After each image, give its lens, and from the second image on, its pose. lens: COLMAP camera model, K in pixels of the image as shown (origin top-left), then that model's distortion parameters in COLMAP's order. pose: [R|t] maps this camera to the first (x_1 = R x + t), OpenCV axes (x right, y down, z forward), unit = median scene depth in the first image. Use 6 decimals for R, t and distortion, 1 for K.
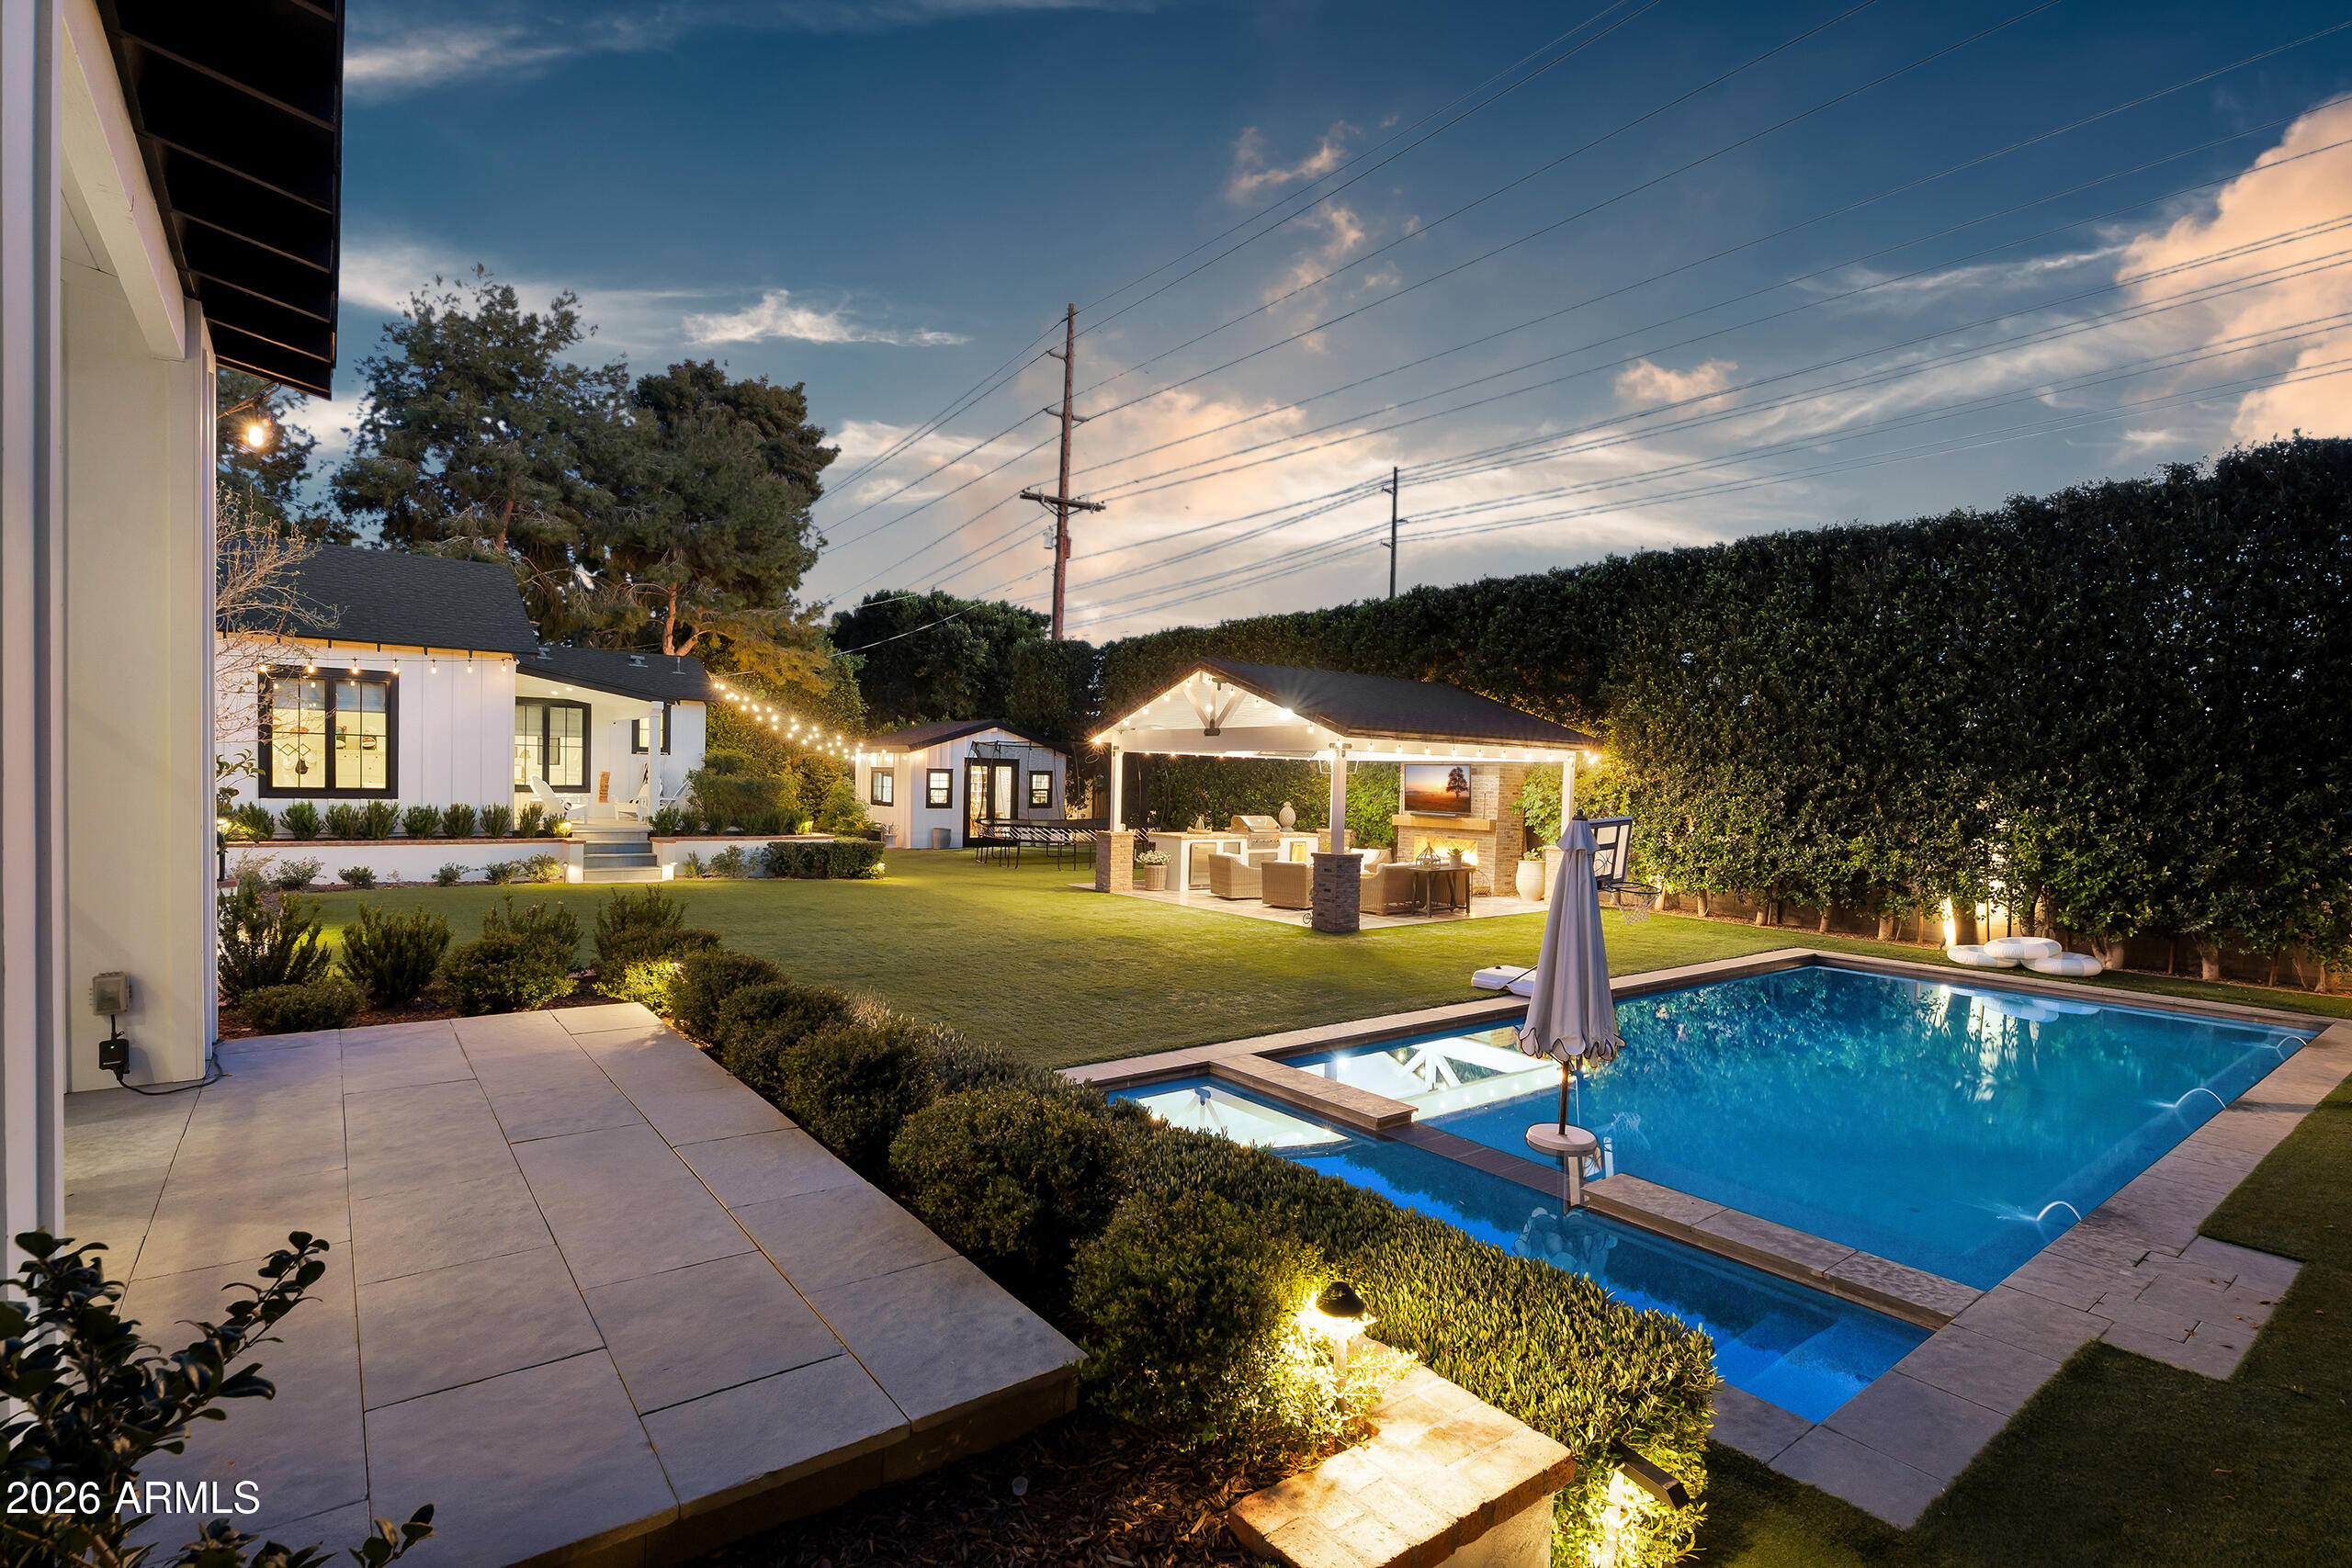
lens RADIAL K [[1113.3, 0, 1179.2], [0, 1113.3, 791.0], [0, 0, 1]] dist [-0.004139, -0.001302]
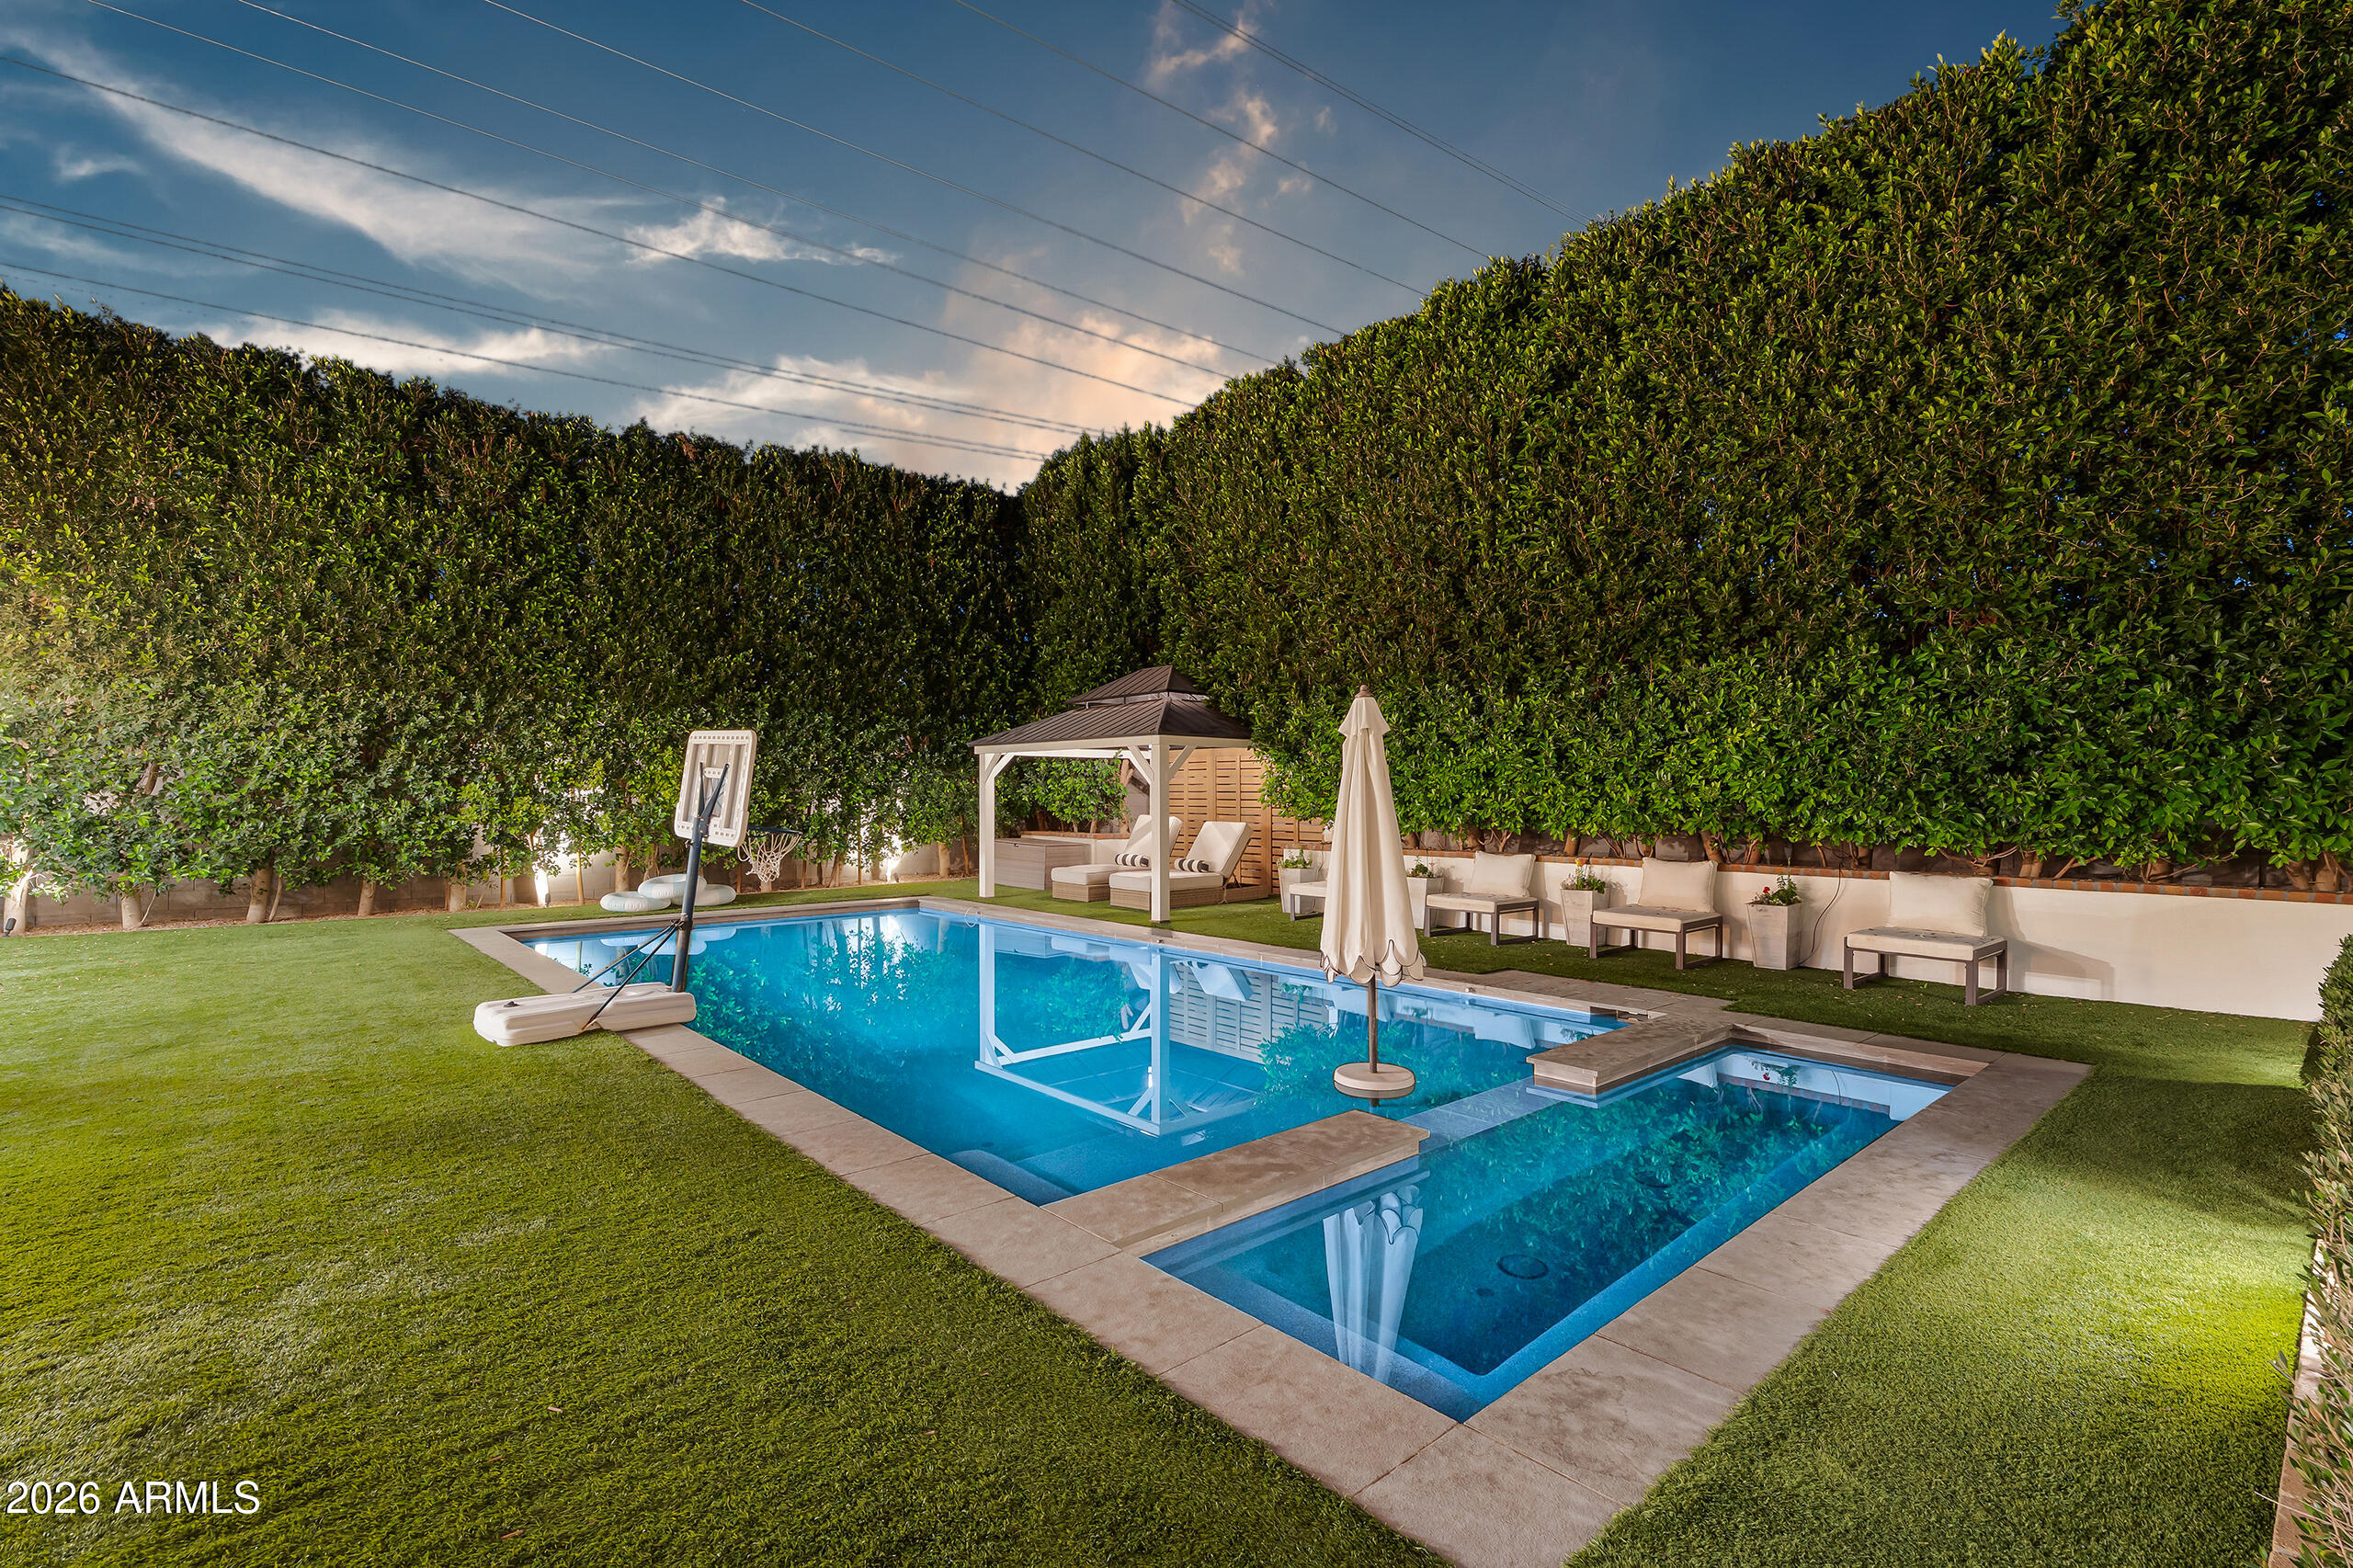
lens RADIAL K [[1063.1, 0, 1179.7], [0, 1063.1, 795.0], [0, 0, 1]] dist [0.007493, -0.001025]
pose [[-0.064541, -0.027221, 0.997544, -0.142848], [0.012548, 0.999527, 0.028086, 0.024900], [-0.997836, 0.014330, -0.064169, 0.388757]]
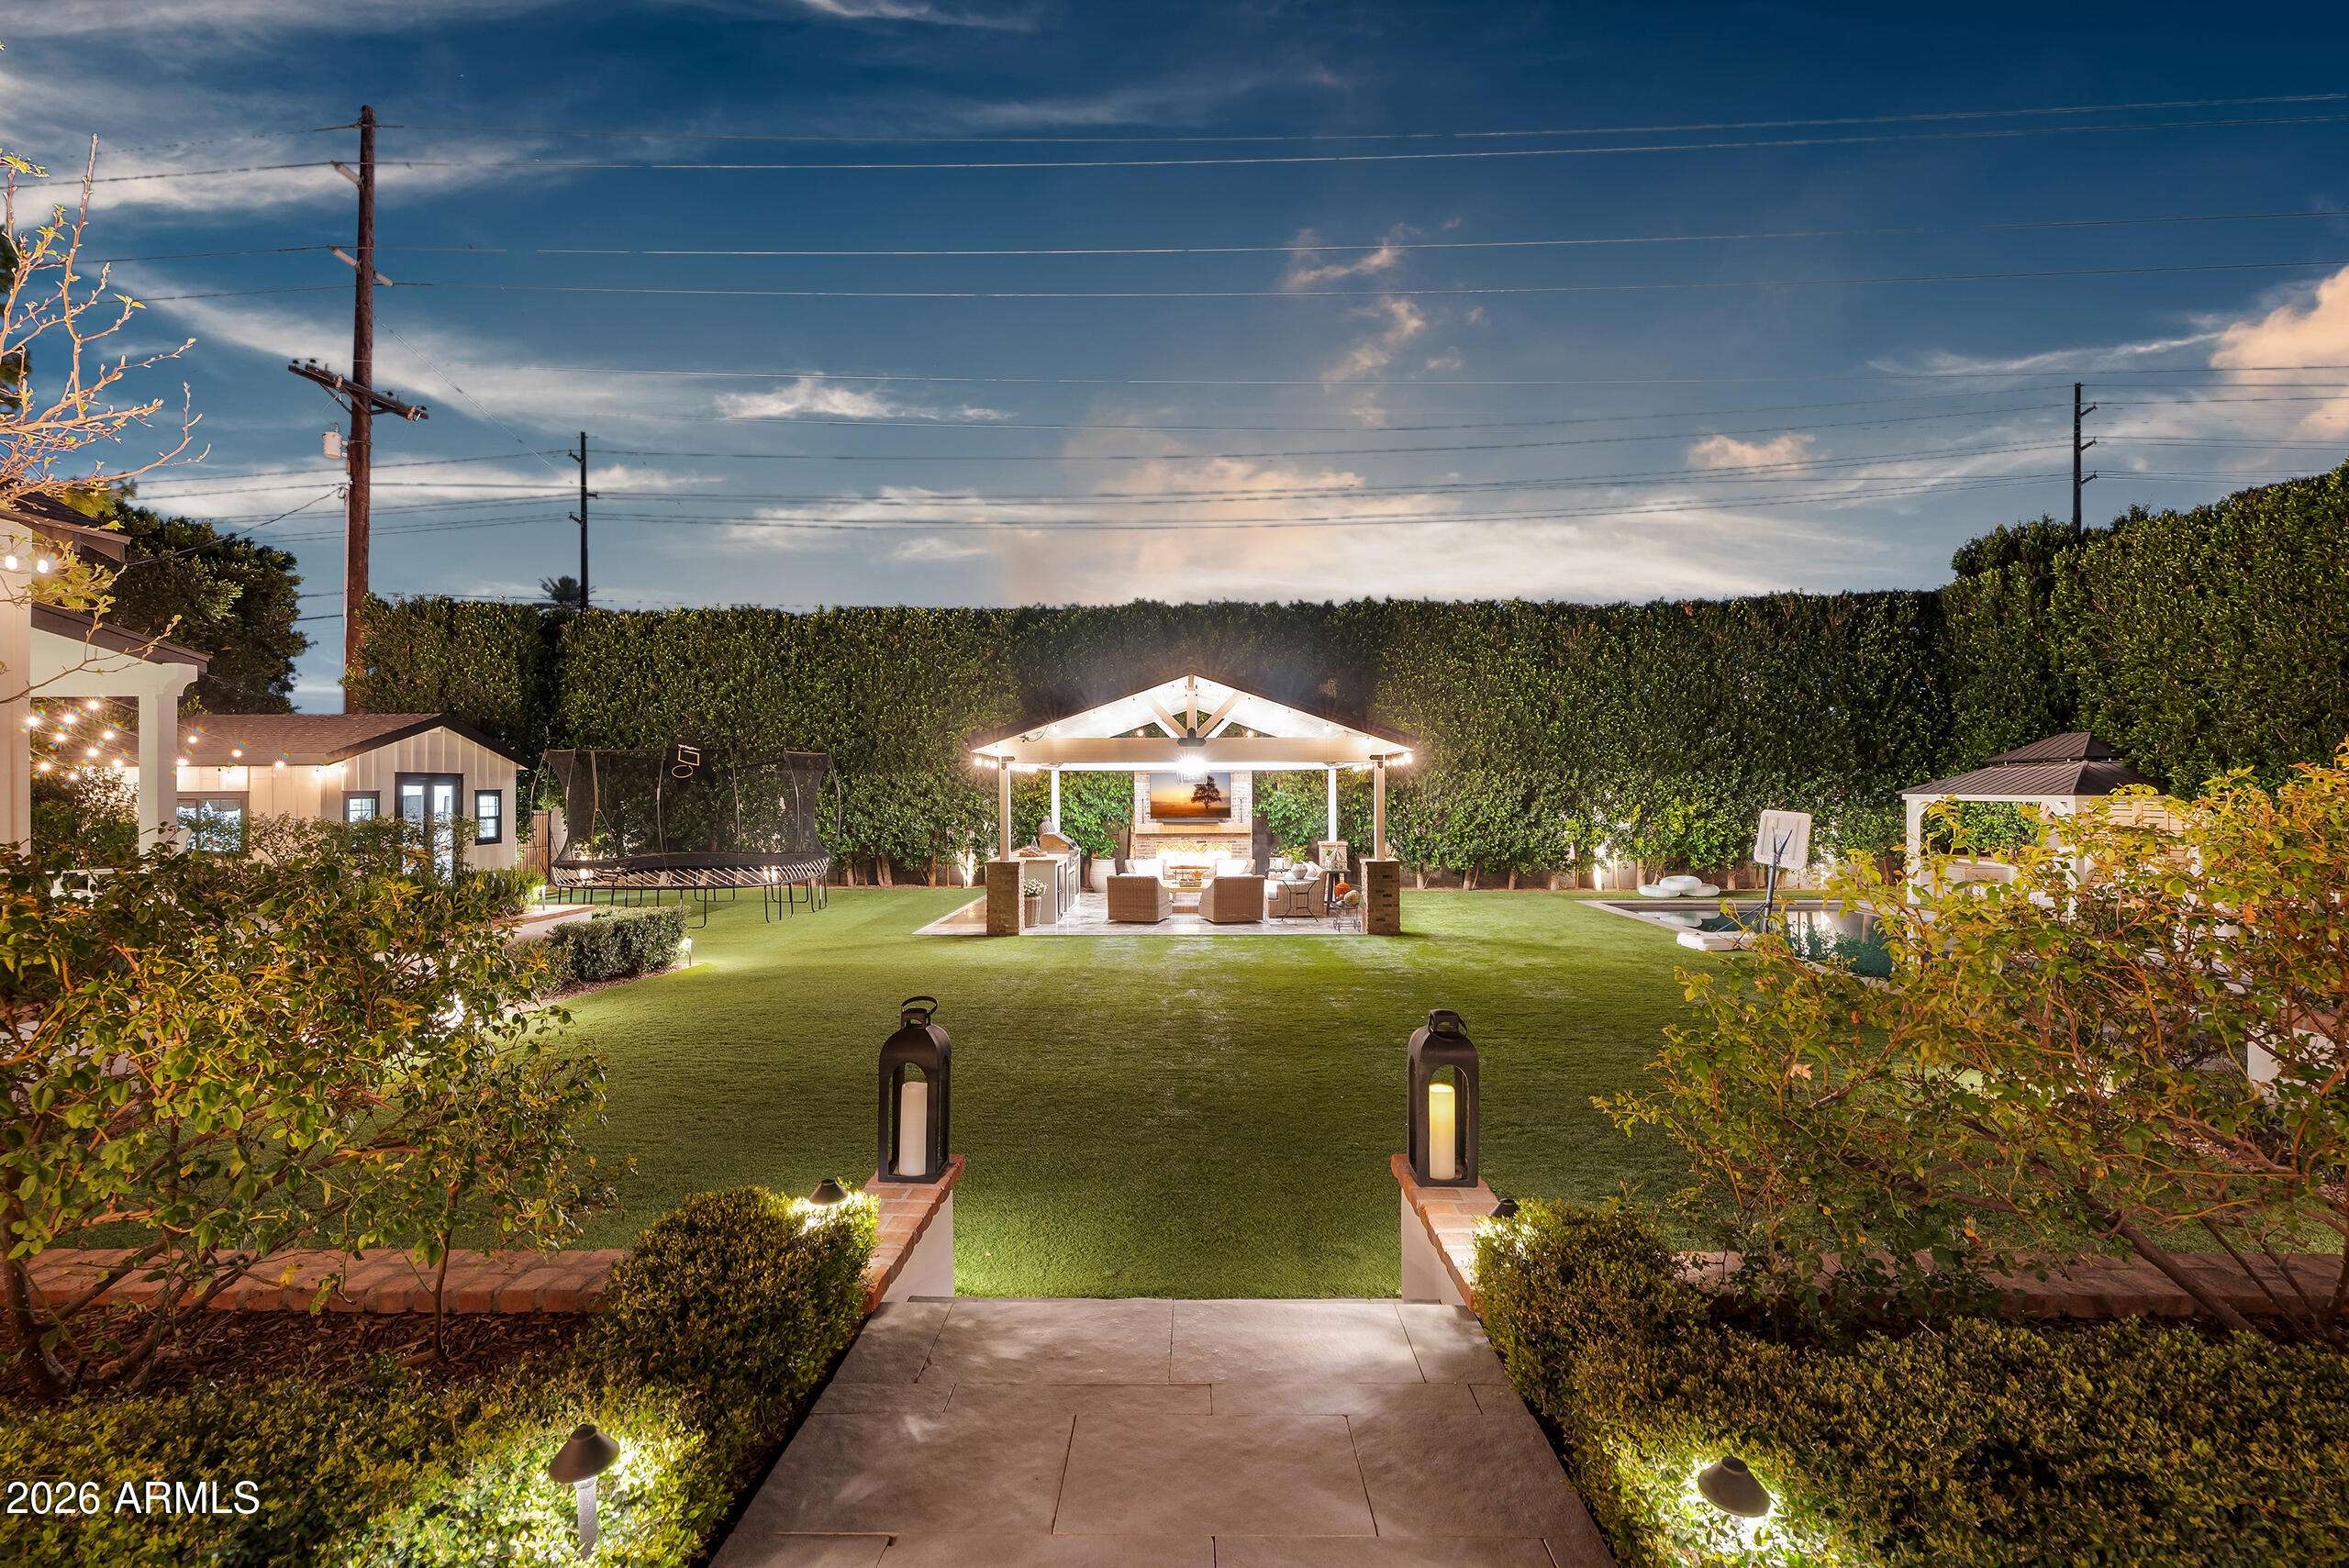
lens RADIAL K [[1061.3, 0, 1182.1], [0, 1061.3, 785.2], [0, 0, 1]] dist [0.007493, -0.001025]
pose [[0.621566, -0.021855, 0.783057, -0.571915], [0.028440, 0.999581, 0.005324, -0.018306], [-0.782845, 0.018961, 0.621927, 0.388692]]
